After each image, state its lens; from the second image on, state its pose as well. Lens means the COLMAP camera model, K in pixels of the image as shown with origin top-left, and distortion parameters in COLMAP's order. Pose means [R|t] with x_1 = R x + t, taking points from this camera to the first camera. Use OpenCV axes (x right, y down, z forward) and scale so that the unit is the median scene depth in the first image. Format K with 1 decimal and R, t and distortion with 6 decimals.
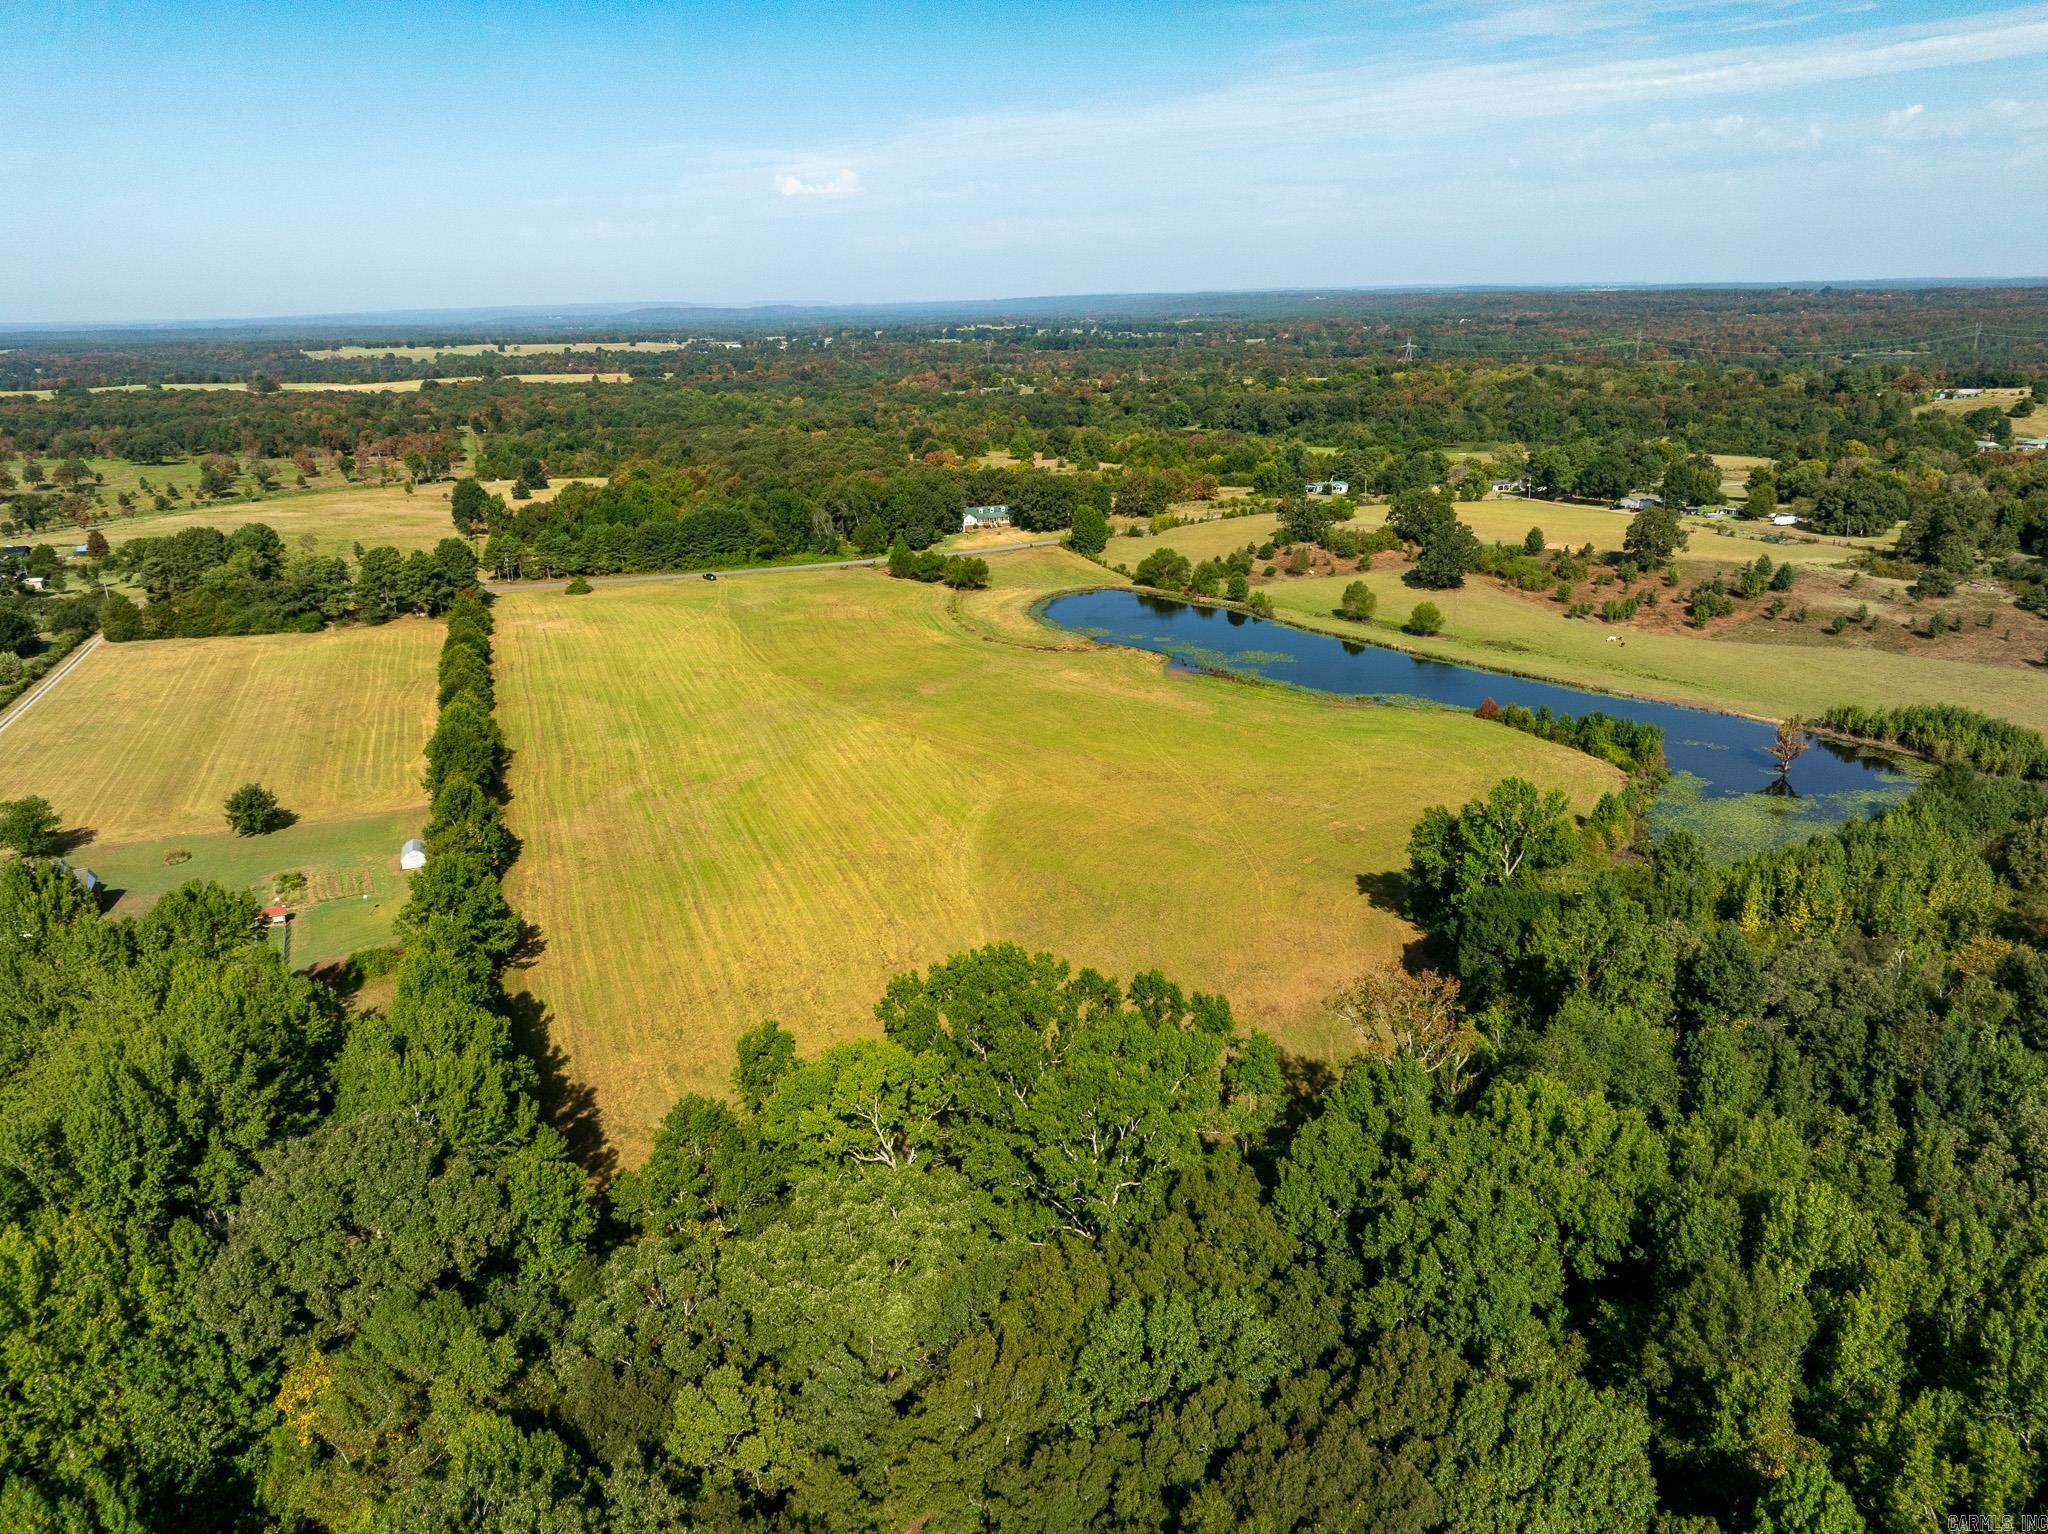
lens RADIAL K [[1444.1, 0, 1023.5], [0, 1444.1, 788.1], [0, 0, 1]] dist [-0.038093, -0.001887]
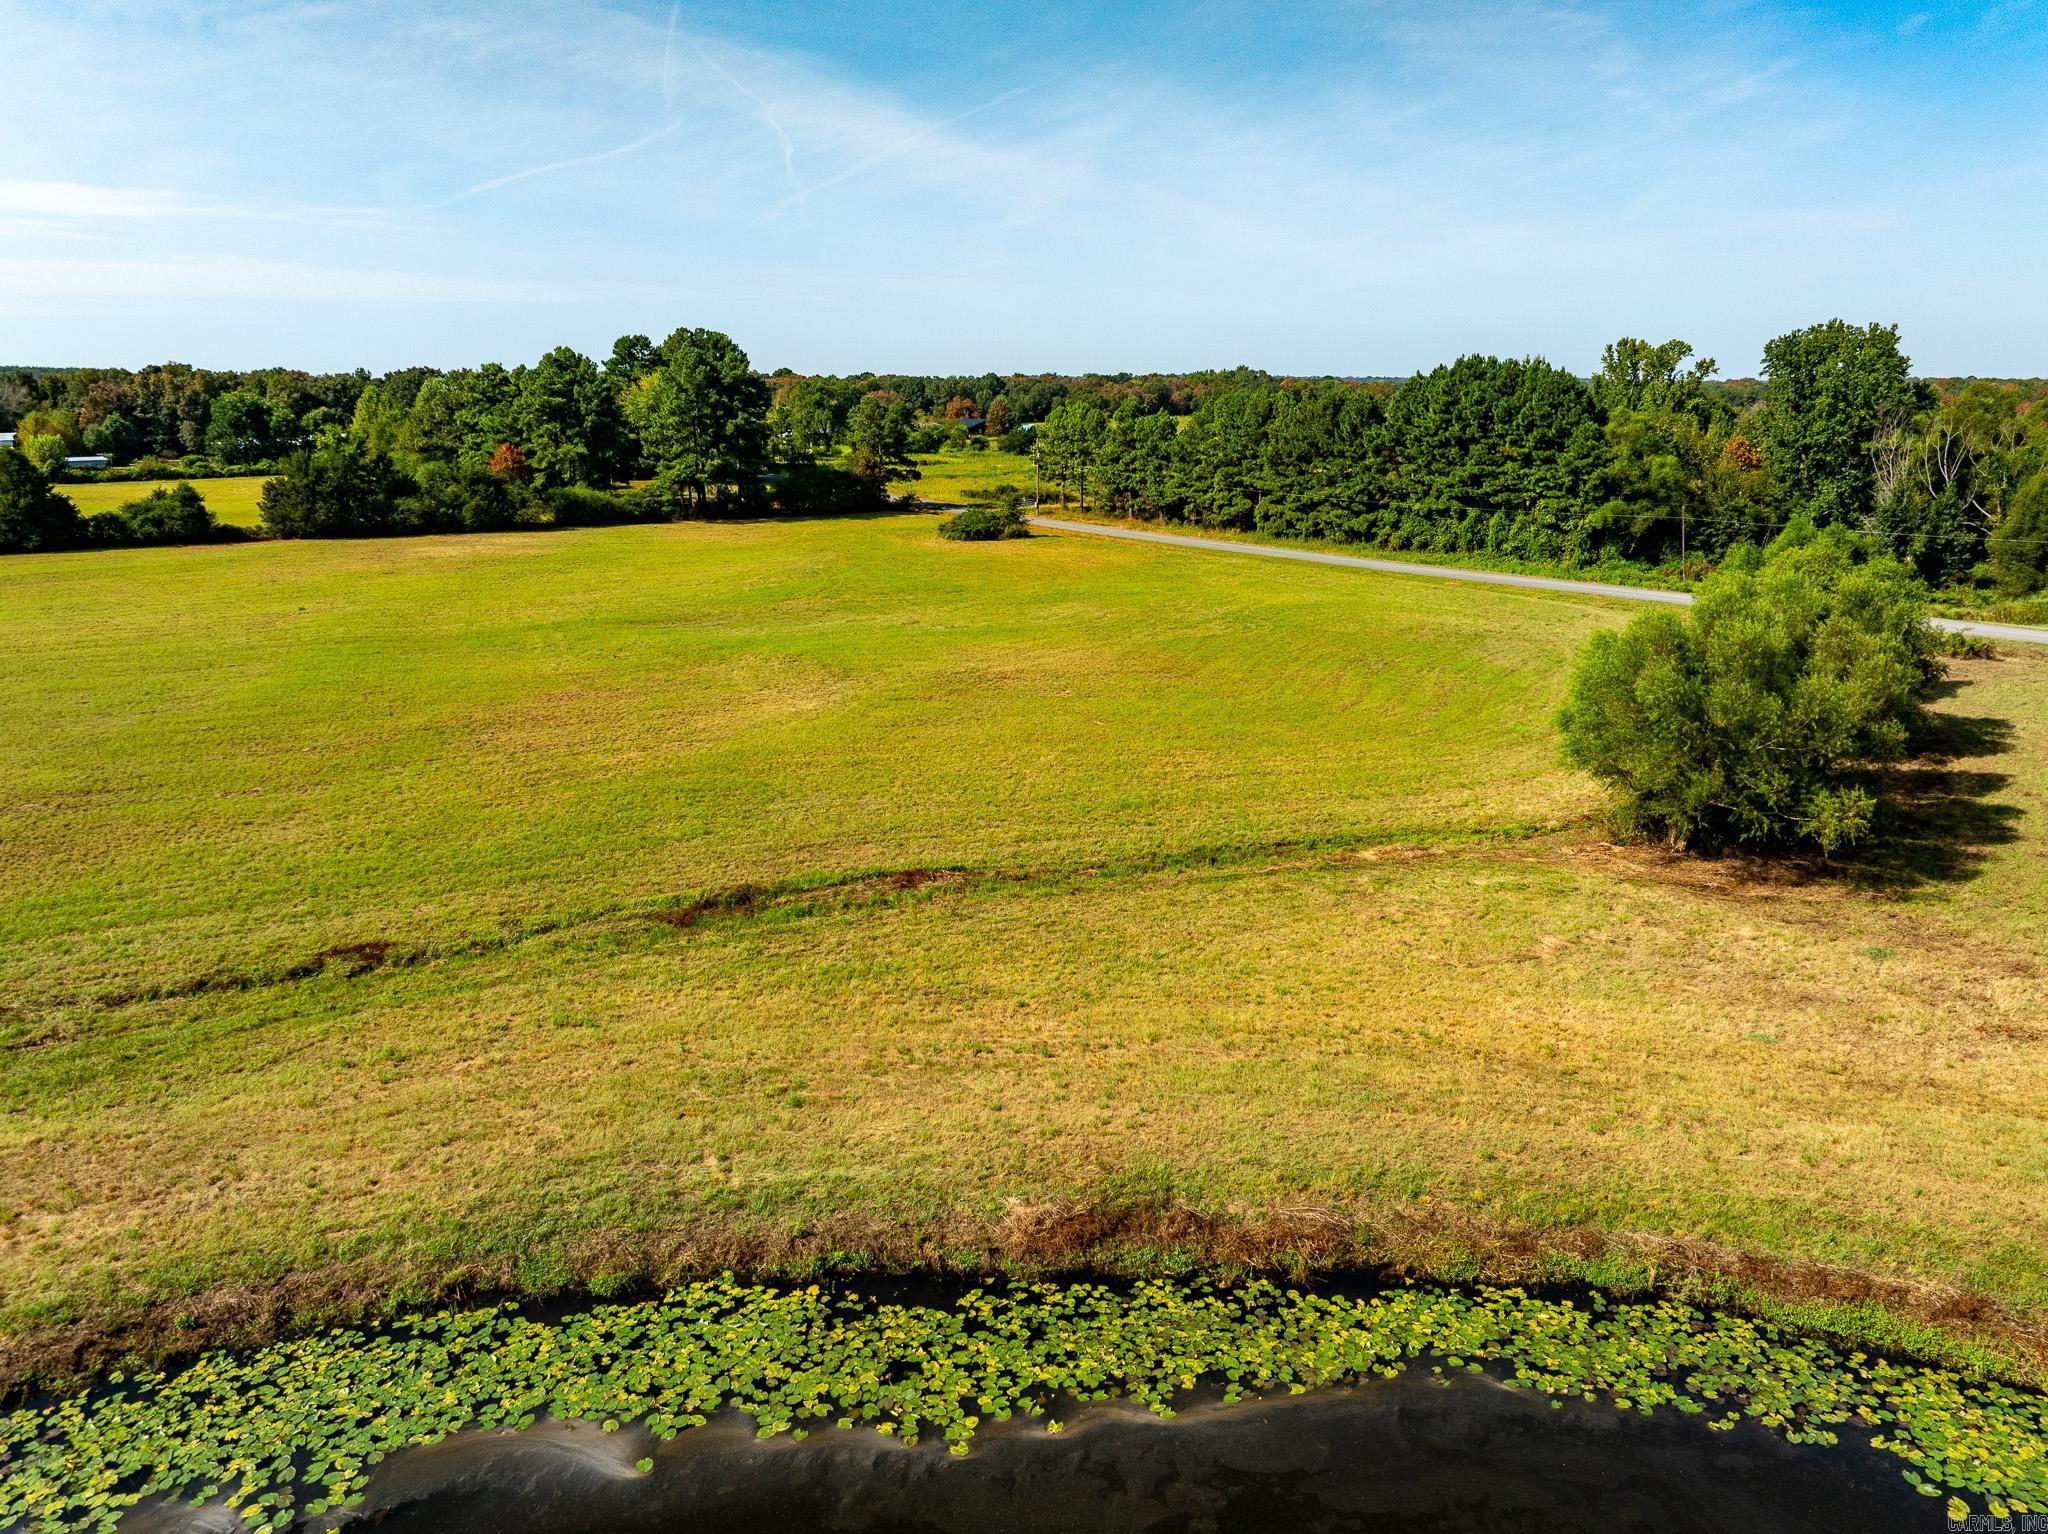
lens RADIAL K [[1445.6, 0, 1028.5], [0, 1445.6, 785.1], [0, 0, 1]] dist [-0.068335, 0.045046]
pose [[0.304721, 0.261556, -0.915824, 0.062757], [-0.300448, 0.938856, 0.168166, -0.169637], [0.903812, 0.223913, 0.364673, 1.056315]]
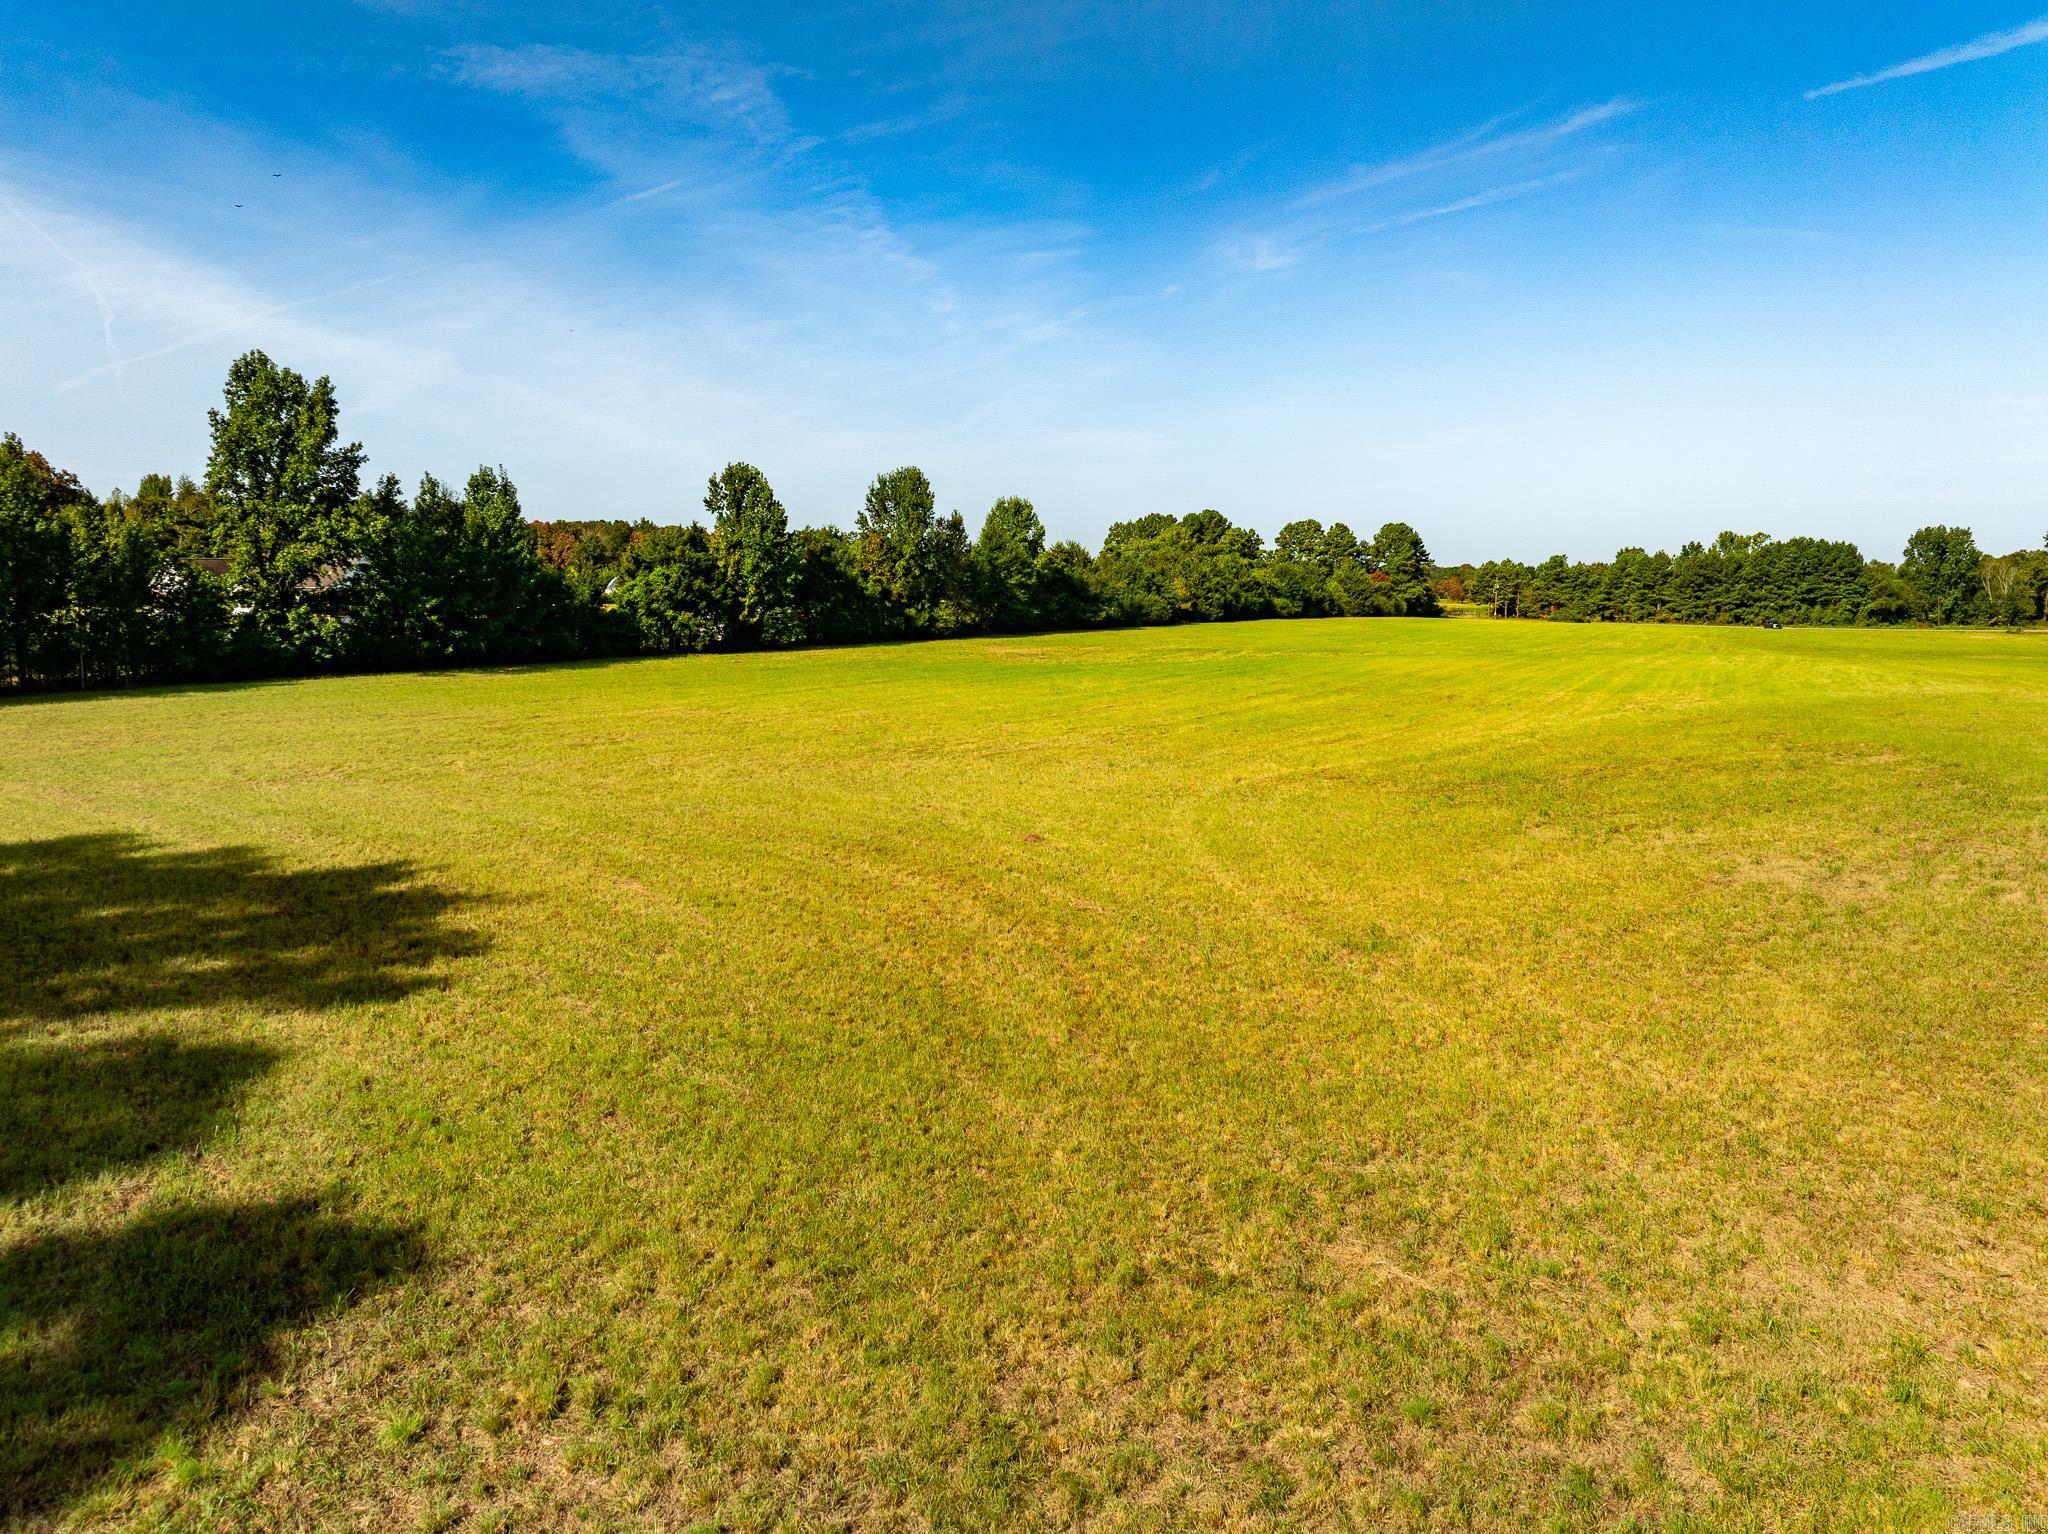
lens RADIAL K [[1438.6, 0, 1039.9], [0, 1438.6, 759.0], [0, 0, 1]] dist [-0.023632, -0.008090]
pose [[0.672802, 0.111526, -0.731369, 0.056130], [-0.249329, 0.964922, -0.082223, 0.065367], [0.696544, 0.237671, 0.677008, 0.406321]]
